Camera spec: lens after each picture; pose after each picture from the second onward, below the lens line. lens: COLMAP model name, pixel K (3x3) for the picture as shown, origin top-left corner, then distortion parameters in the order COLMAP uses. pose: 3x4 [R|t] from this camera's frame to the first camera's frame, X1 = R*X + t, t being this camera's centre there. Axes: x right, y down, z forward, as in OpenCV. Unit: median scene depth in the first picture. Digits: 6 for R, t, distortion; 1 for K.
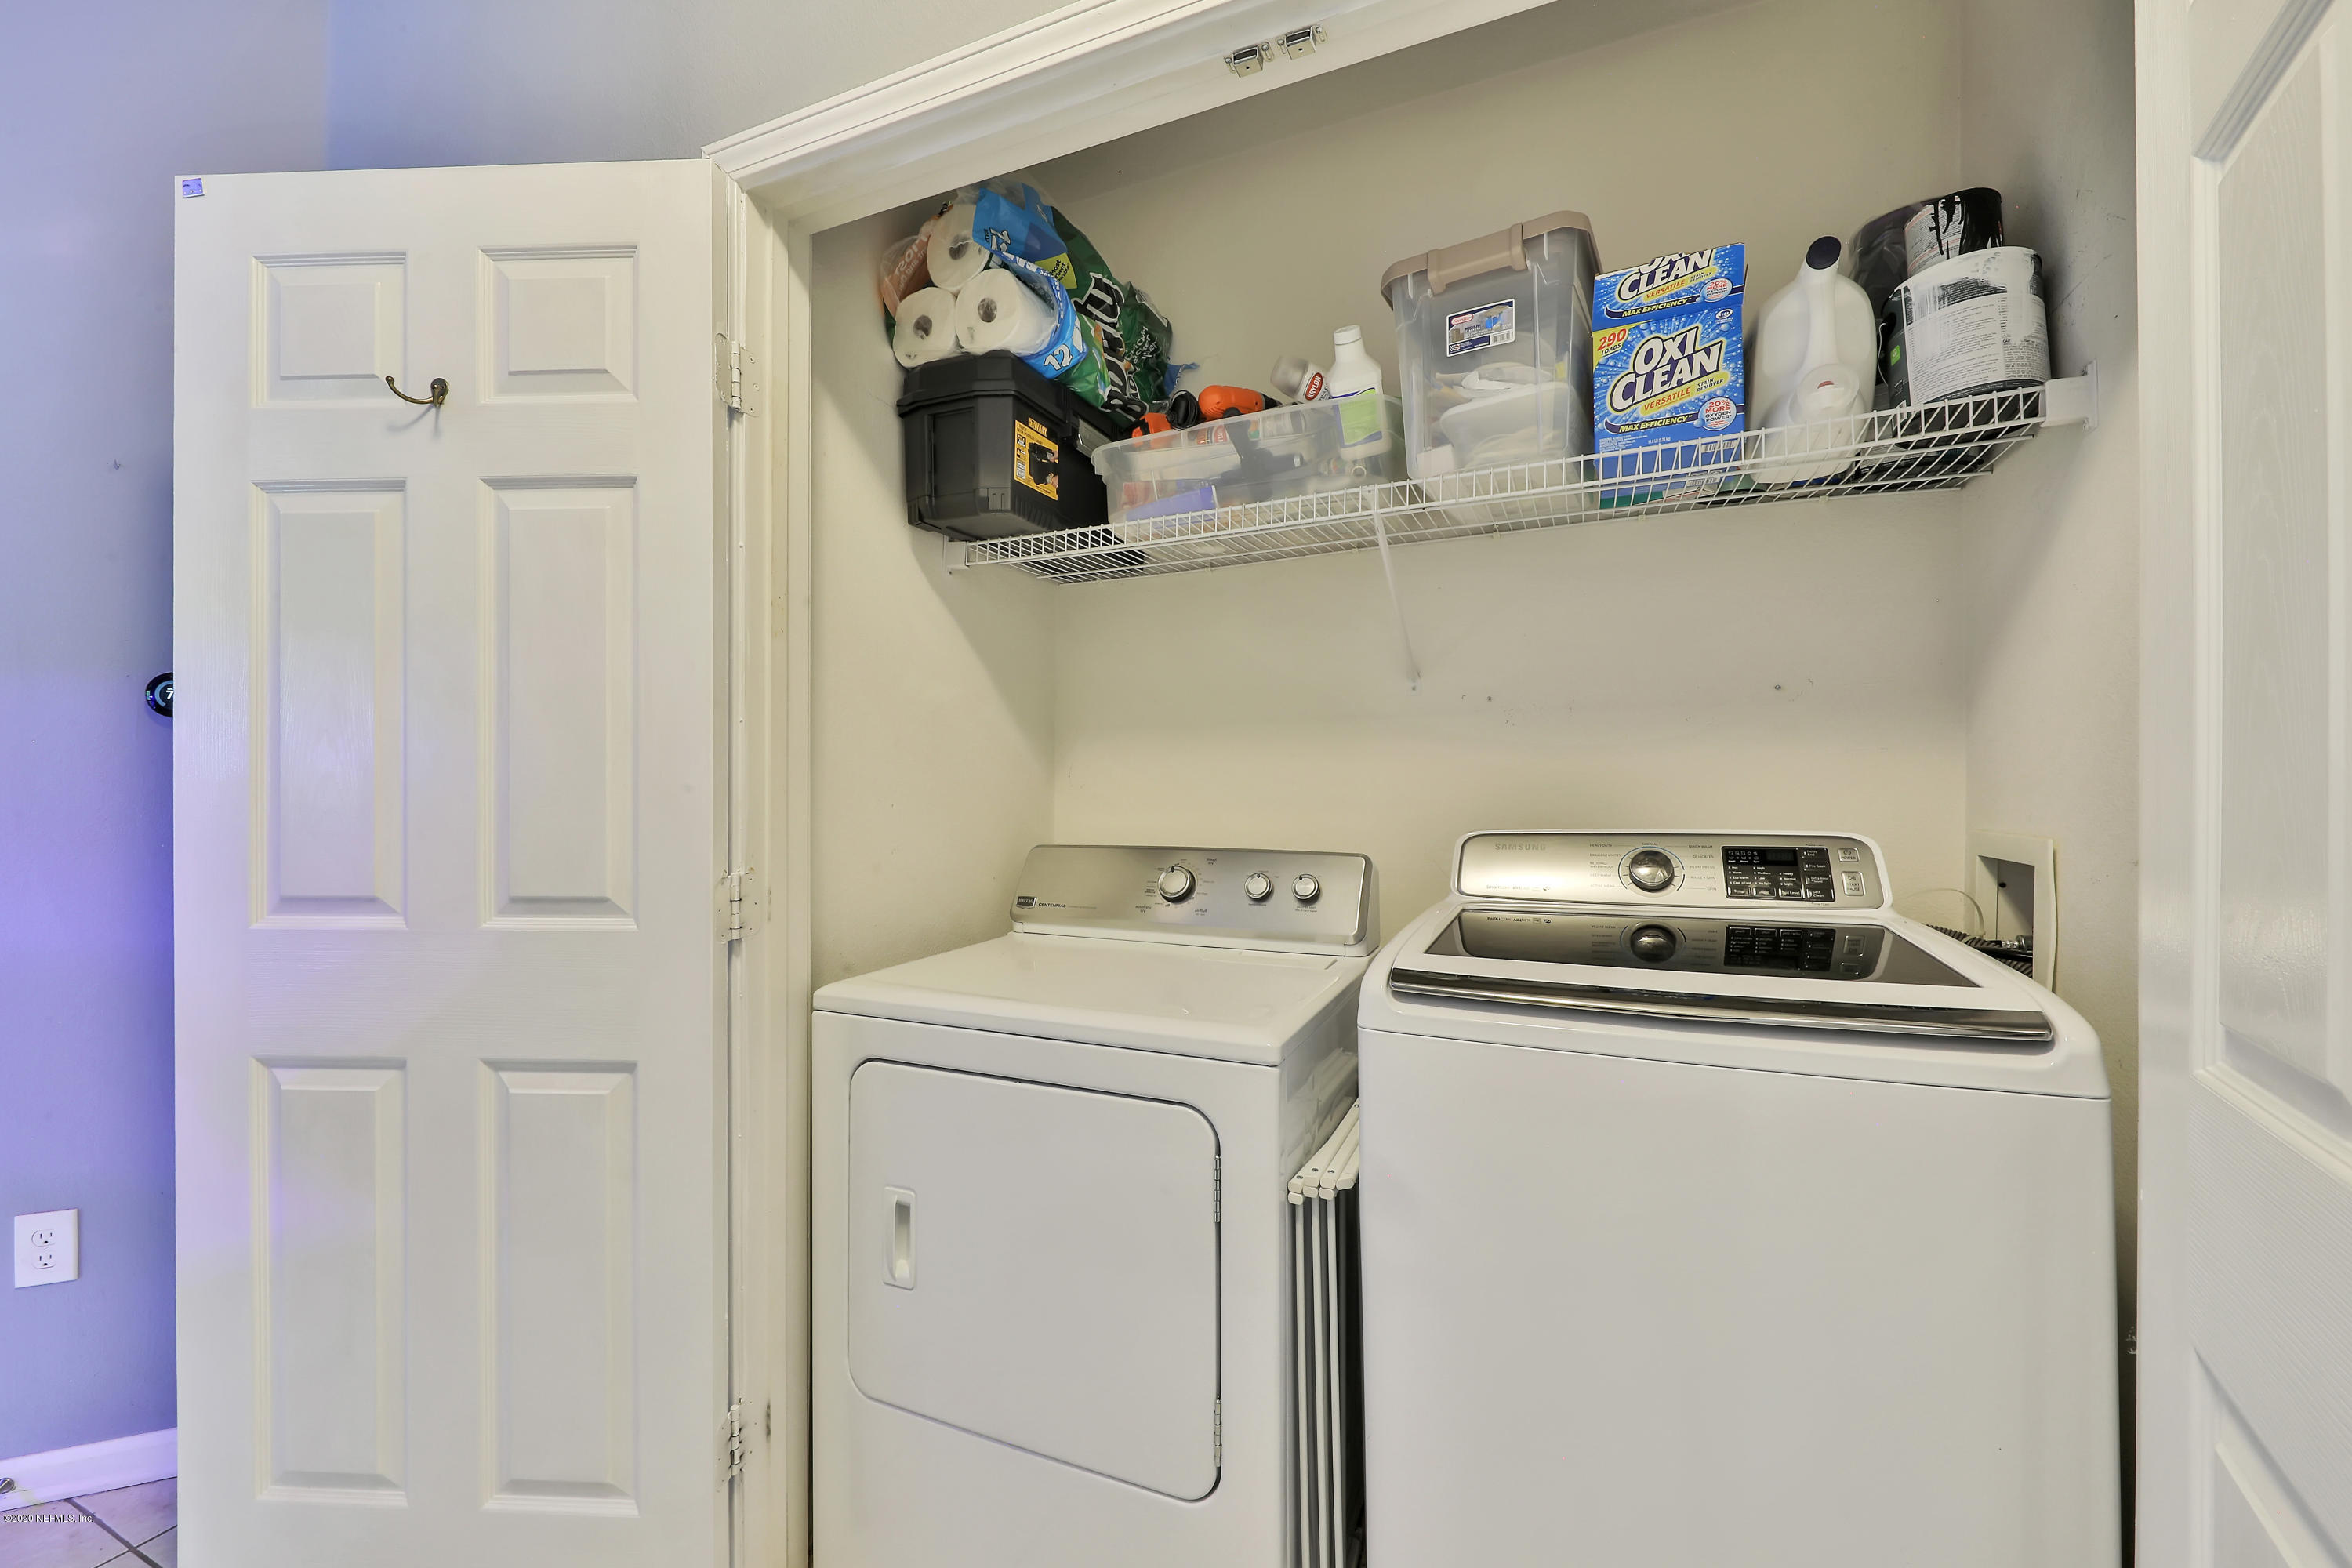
lens RADIAL K [[922.8, 0, 1175.3], [0, 922.8, 783.0], [0, 0, 1]] dist [-0.006276, -0.000763]
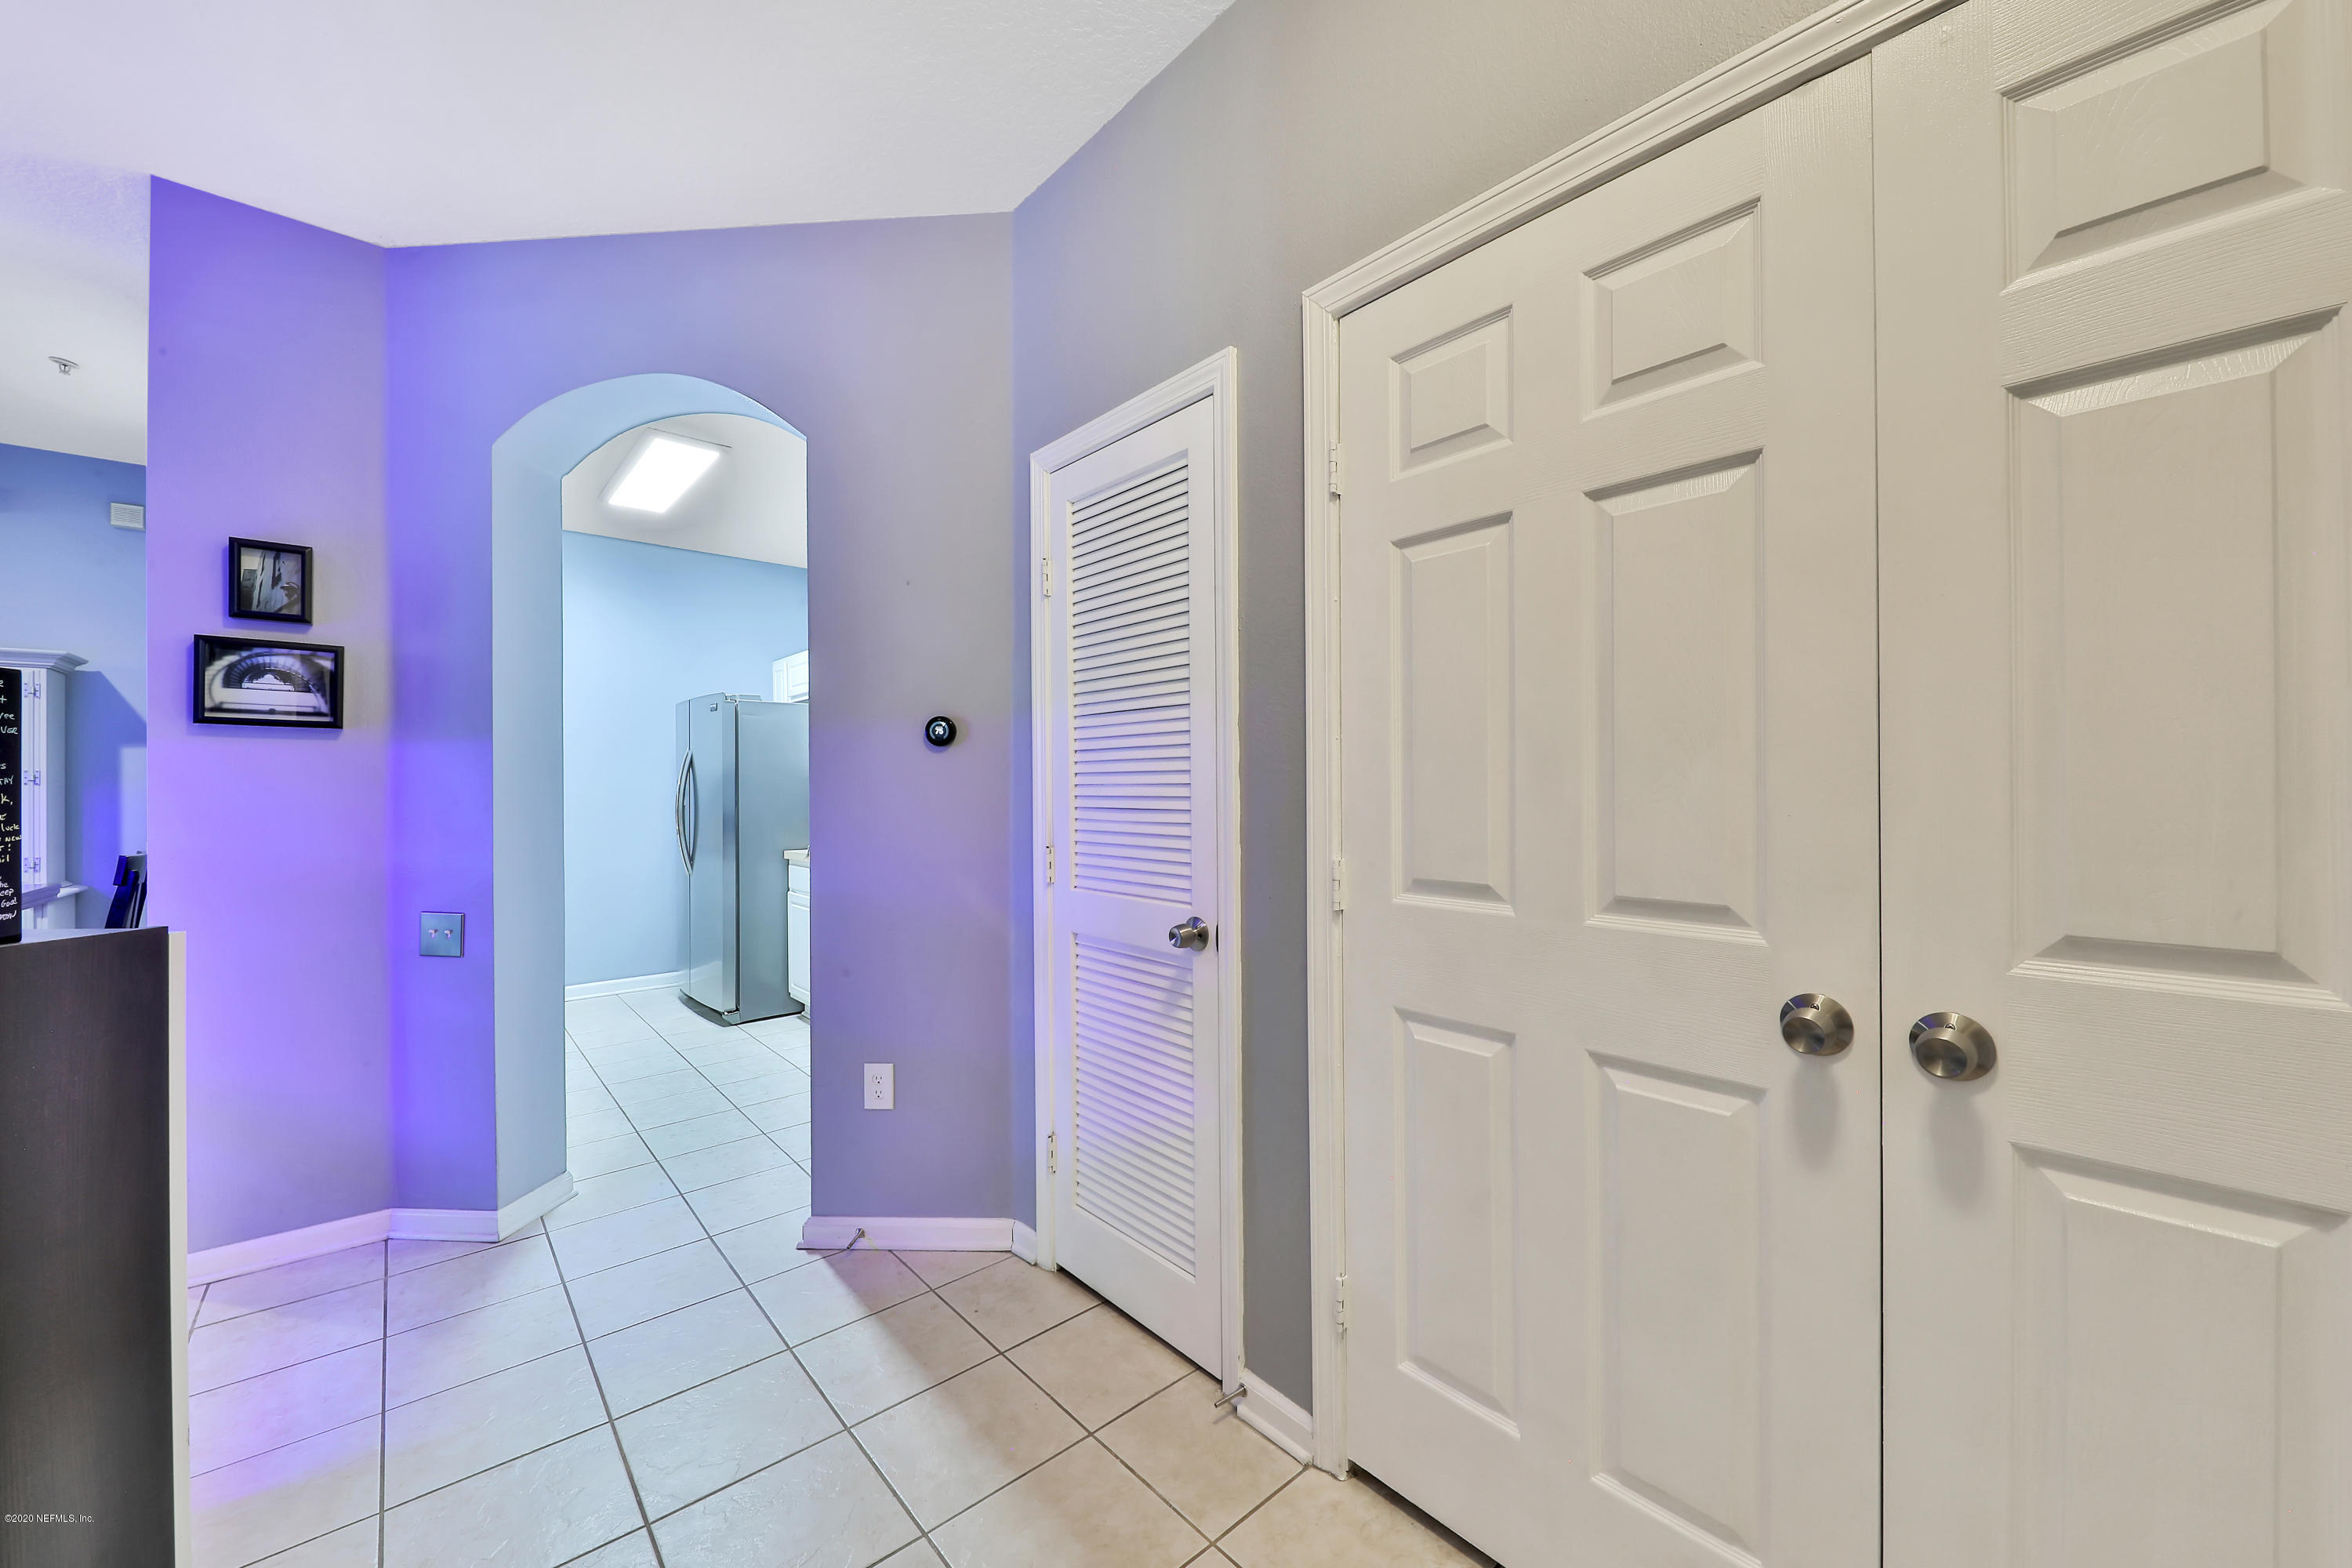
lens RADIAL K [[836.5, 0, 1183.6], [0, 836.5, 788.9], [0, 0, 1]] dist [-0.018381, -0.000115]
pose [[0.699467, -0.002116, -0.714662, -0.155574], [0.005307, 0.999983, 0.002233, -0.000136], [0.714645, -0.005354, 0.699467, 0.005475]]
